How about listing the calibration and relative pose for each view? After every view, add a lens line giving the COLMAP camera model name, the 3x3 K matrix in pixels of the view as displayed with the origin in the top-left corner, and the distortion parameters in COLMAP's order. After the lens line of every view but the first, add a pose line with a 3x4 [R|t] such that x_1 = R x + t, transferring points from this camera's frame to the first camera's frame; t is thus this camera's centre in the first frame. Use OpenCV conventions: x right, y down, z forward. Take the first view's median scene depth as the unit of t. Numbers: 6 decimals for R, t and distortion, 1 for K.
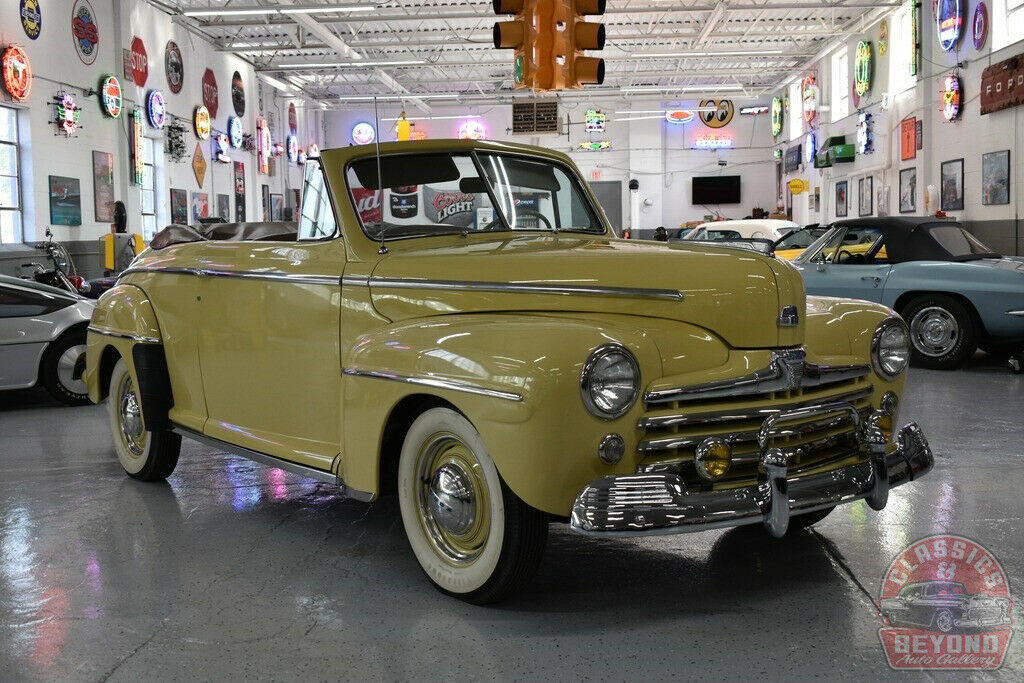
lens RADIAL K [[1274.8, 0, 512.0], [0, 1274.8, 341.5], [0, 0, 1]] dist [-0.013412, 0.003551]
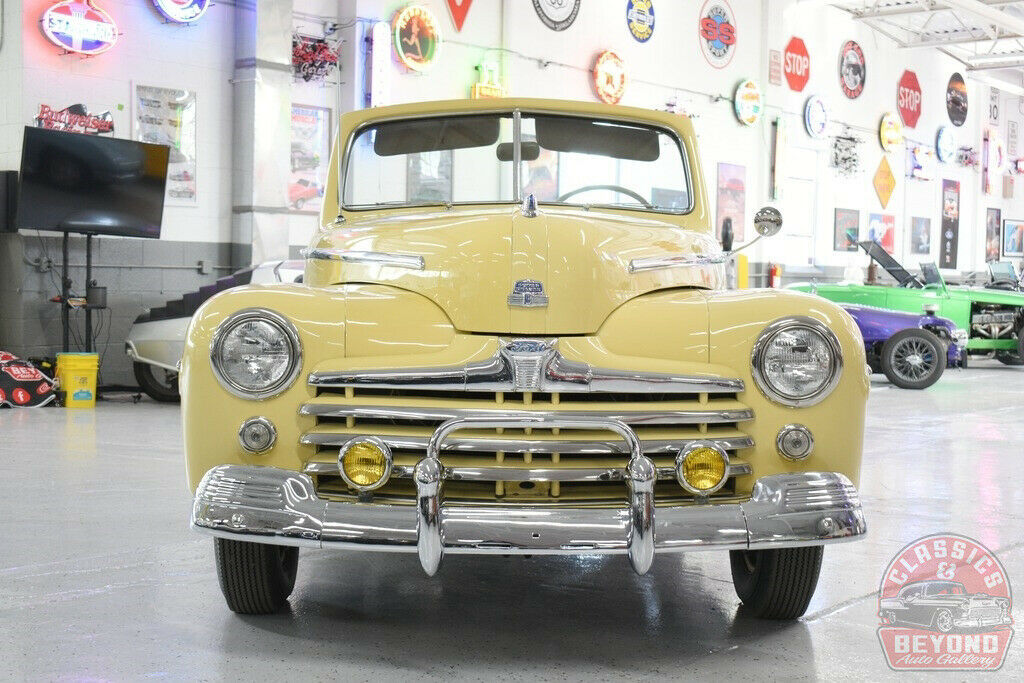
lens RADIAL K [[1465.6, 0, 512.0], [0, 1465.6, 341.5], [0, 0, 1]] dist [-0.013503, -0.023297]
pose [[0.807877, 0.058688, -0.586422, 0.218955], [-0.082675, 0.996476, -0.014171, 0.006519], [0.583524, 0.059931, 0.809882, 0.091304]]
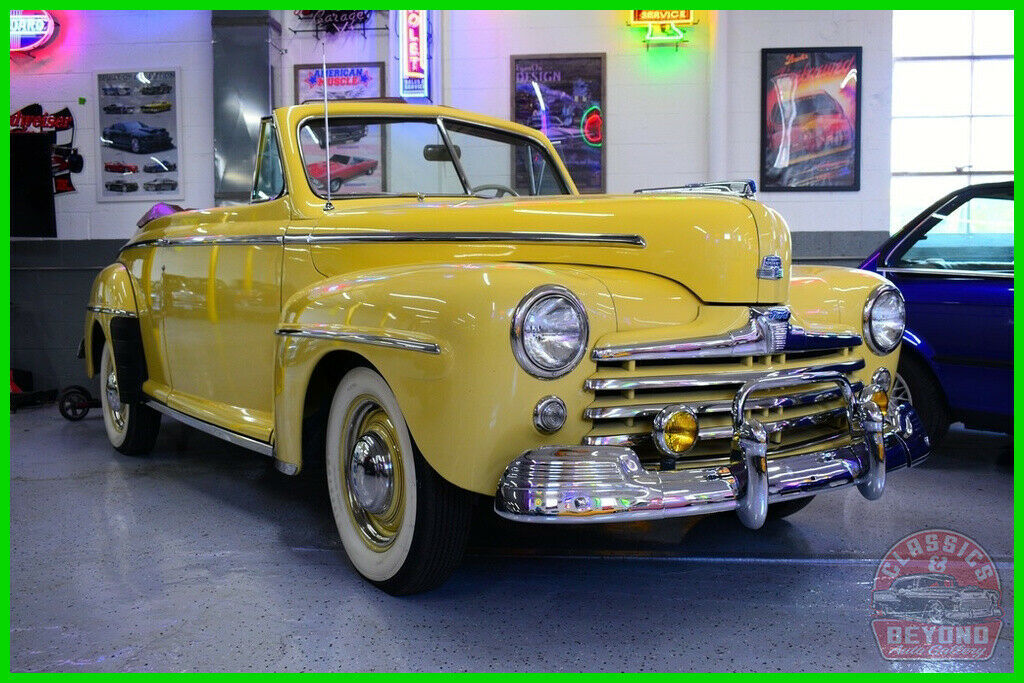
lens RADIAL K [[985.8, 0, 501.0], [0, 985.8, 342.1], [0, 0, 1]] dist [0.005203, 0.003461]
pose [[0.998930, 0.023029, -0.040114, 0.020516], [-0.023980, 0.999439, -0.023372, 0.015244], [0.039553, 0.024309, 0.998922, 0.105714]]
